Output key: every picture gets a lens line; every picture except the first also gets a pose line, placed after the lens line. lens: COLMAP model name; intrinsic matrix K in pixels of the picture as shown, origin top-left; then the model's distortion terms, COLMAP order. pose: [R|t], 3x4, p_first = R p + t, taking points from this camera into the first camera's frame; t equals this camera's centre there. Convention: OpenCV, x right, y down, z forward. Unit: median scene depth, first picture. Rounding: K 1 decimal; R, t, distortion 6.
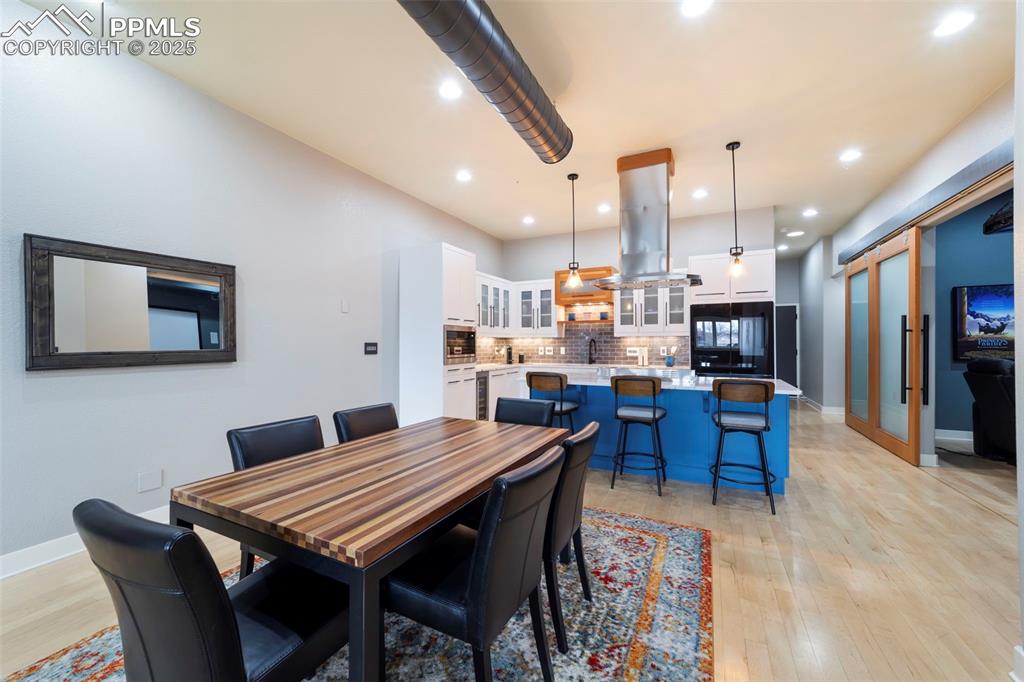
lens RADIAL K [[393.8, 0, 513.3], [0, 393.8, 343.2], [0, 0, 1]] dist [-0.016046, 0.006983]
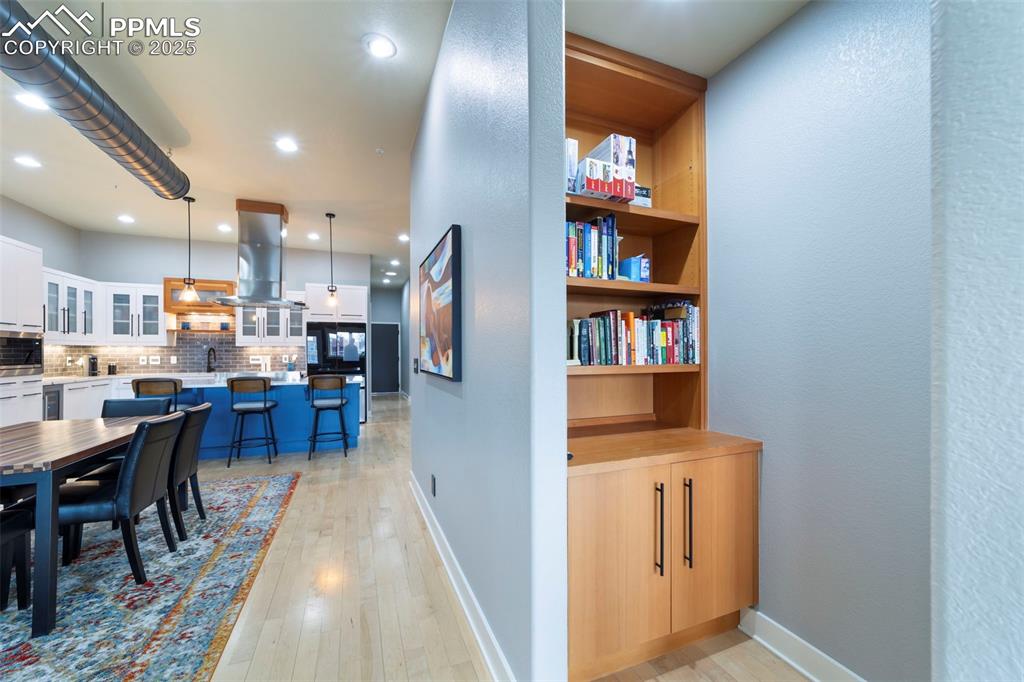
lens RADIAL K [[393.8, 0, 513.7], [0, 393.8, 350.7], [0, 0, 1]] dist [-0.016046, 0.006983]
pose [[0.659856, 0.002696, 0.751387, -0.049221], [0.000404, 0.999992, -0.003943, 0.000908], [-0.751392, 0.002906, 0.659850, -0.290244]]
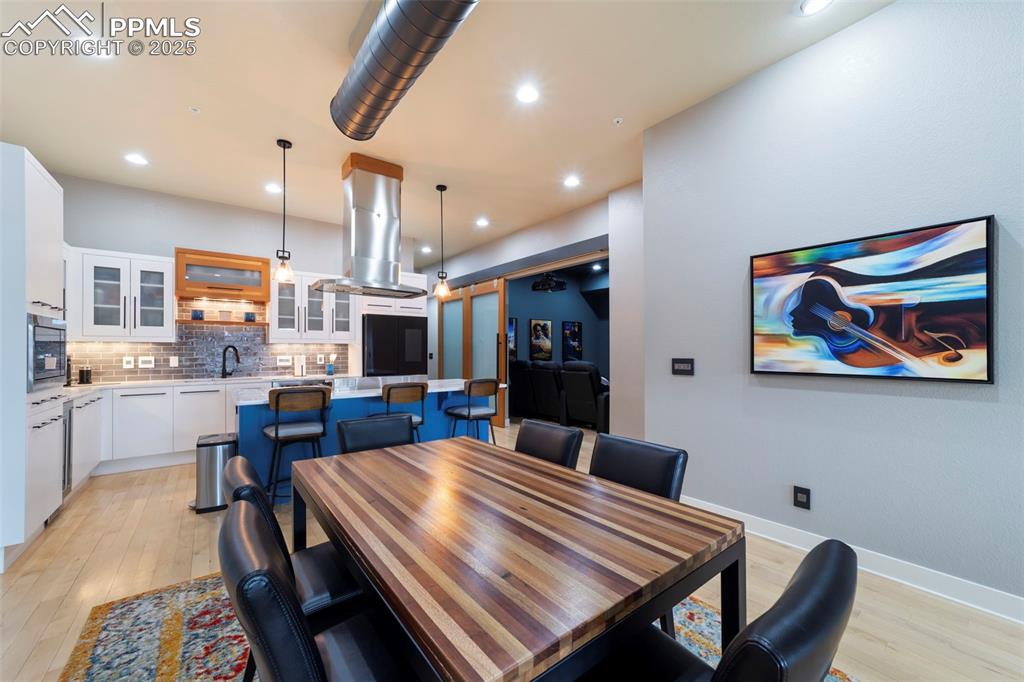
lens RADIAL K [[393.8, 0, 514.2], [0, 393.8, 348.9], [0, 0, 1]] dist [-0.016046, 0.006983]
pose [[0.432475, 0.006011, 0.901626, -0.270473], [-0.000910, 0.999980, -0.006230, 0.000446], [-0.901646, 0.001874, 0.432472, 0.169055]]
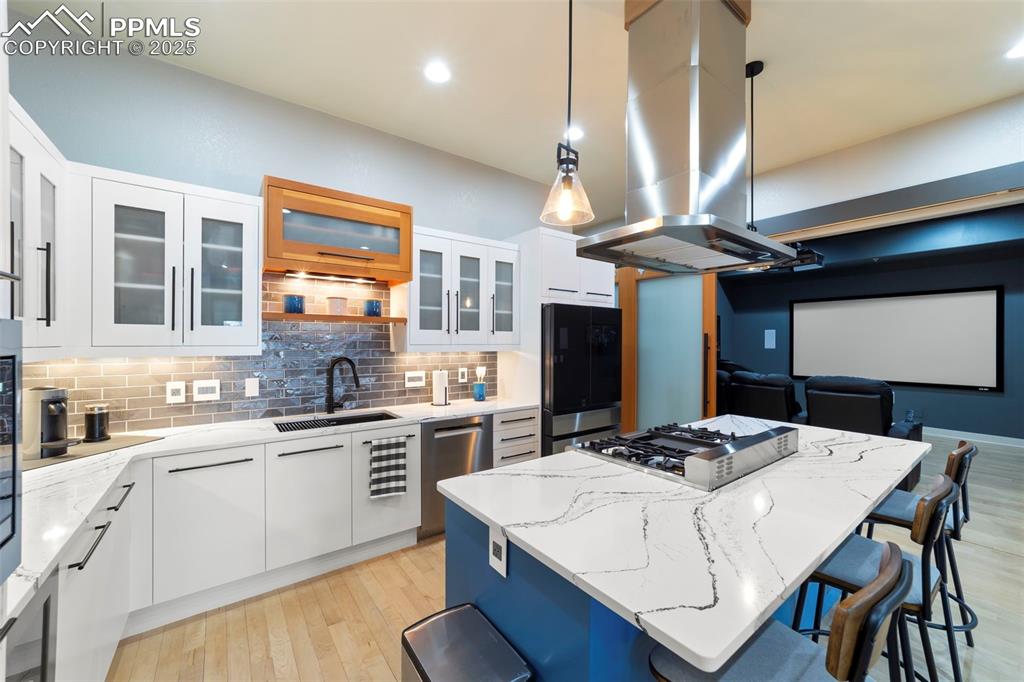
lens RADIAL K [[393.8, 0, 512.7], [0, 393.8, 341.3], [0, 0, 1]] dist [-0.016046, 0.006983]
pose [[0.449465, 0.005270, 0.893282, -0.121084], [-0.003579, 0.999985, -0.004099, -0.029456], [-0.893291, -0.001355, 0.449477, 0.663222]]
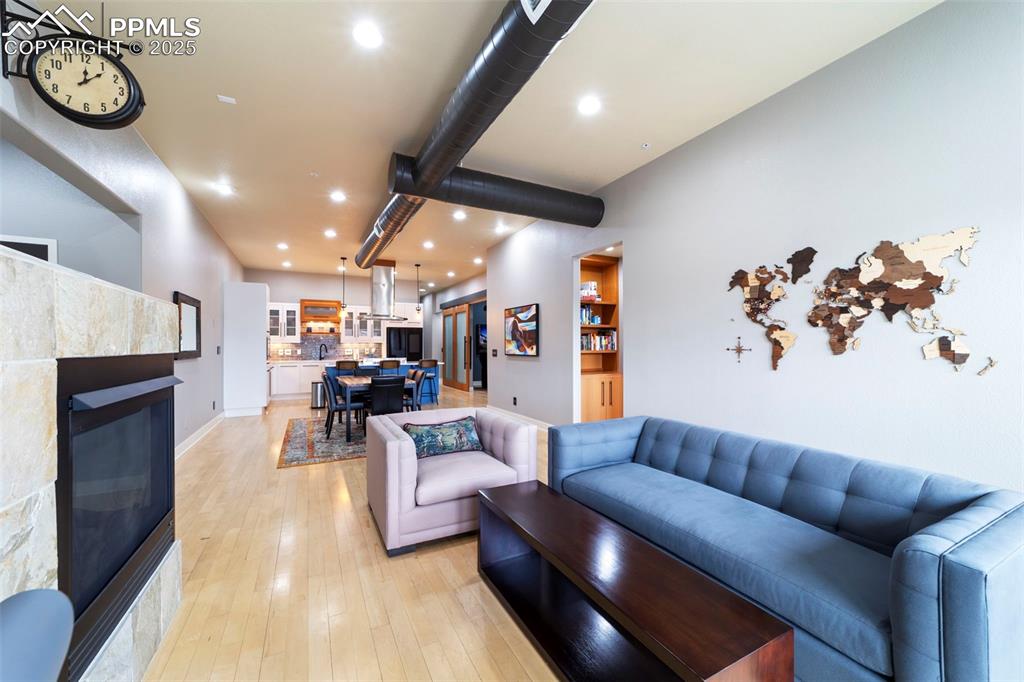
lens RADIAL K [[393.8, 0, 509.6], [0, 393.8, 343.1], [0, 0, 1]] dist [-0.016046, 0.006983]
pose [[0.590853, 0.007155, 0.806747, -0.663466], [0.001436, 0.999950, -0.009920, 0.002218], [-0.806778, 0.007020, 0.590813, -0.559105]]
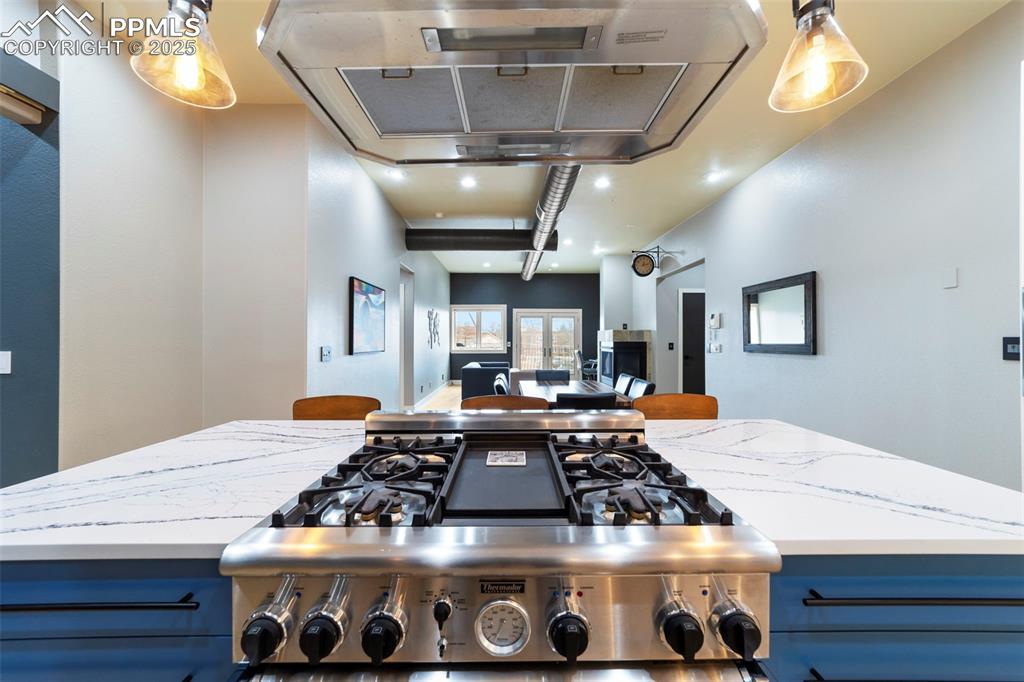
lens RADIAL K [[393.8, 0, 519.5], [0, 393.8, 337.9], [0, 0, 1]] dist [-0.016046, 0.006983]
pose [[-0.883252, 0.000894, -0.468897, 0.299928], [0.003446, 0.999984, -0.004583, 0.000198], [0.468885, -0.005664, -0.883241, 0.829774]]
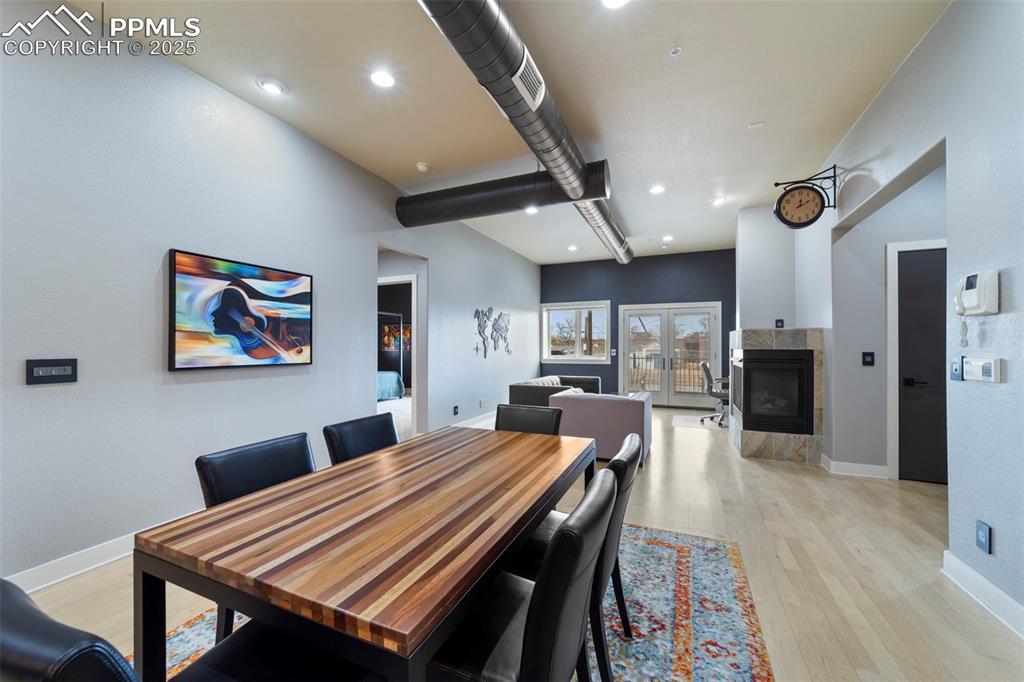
lens RADIAL K [[393.8, 0, 516.2], [0, 393.8, 343.4], [0, 0, 1]] dist [-0.016046, 0.006983]
pose [[-0.998771, 0.004175, -0.049379, -0.107392], [0.004631, 0.999948, -0.009112, 0.000882], [0.049338, -0.009330, -0.998739, 0.556532]]
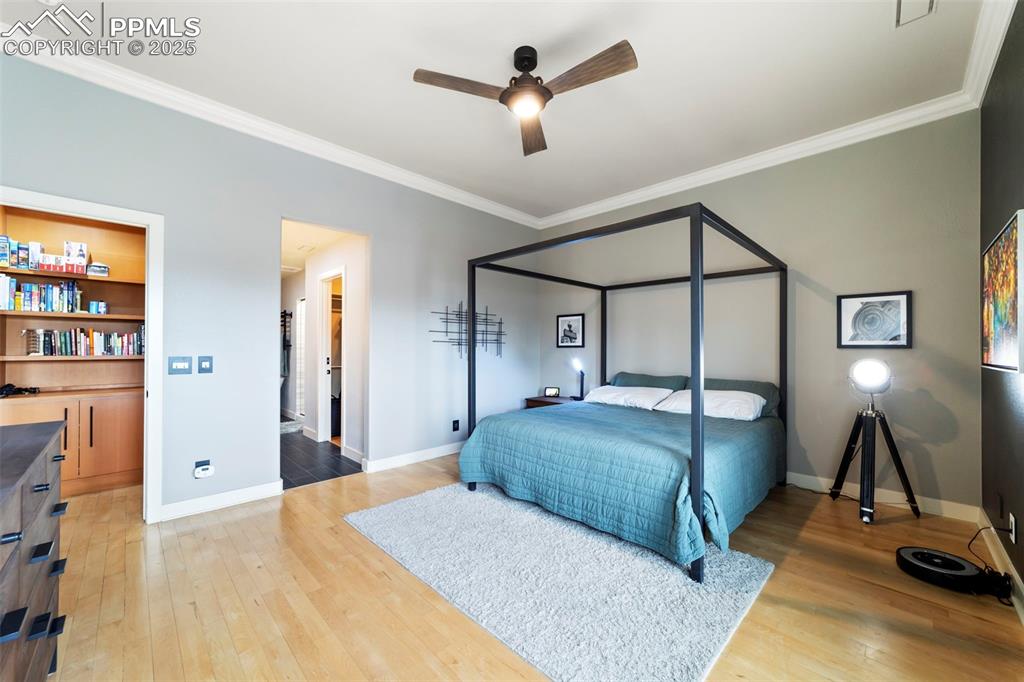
lens RADIAL K [[393.8, 0, 511.8], [0, 393.8, 347.3], [0, 0, 1]] dist [-0.016046, 0.006983]
pose [[0.317203, 0.007216, 0.948330, -0.122603], [-0.004328, 0.999972, -0.006162, -0.000961], [-0.948348, -0.002150, 0.317225, -0.951421]]
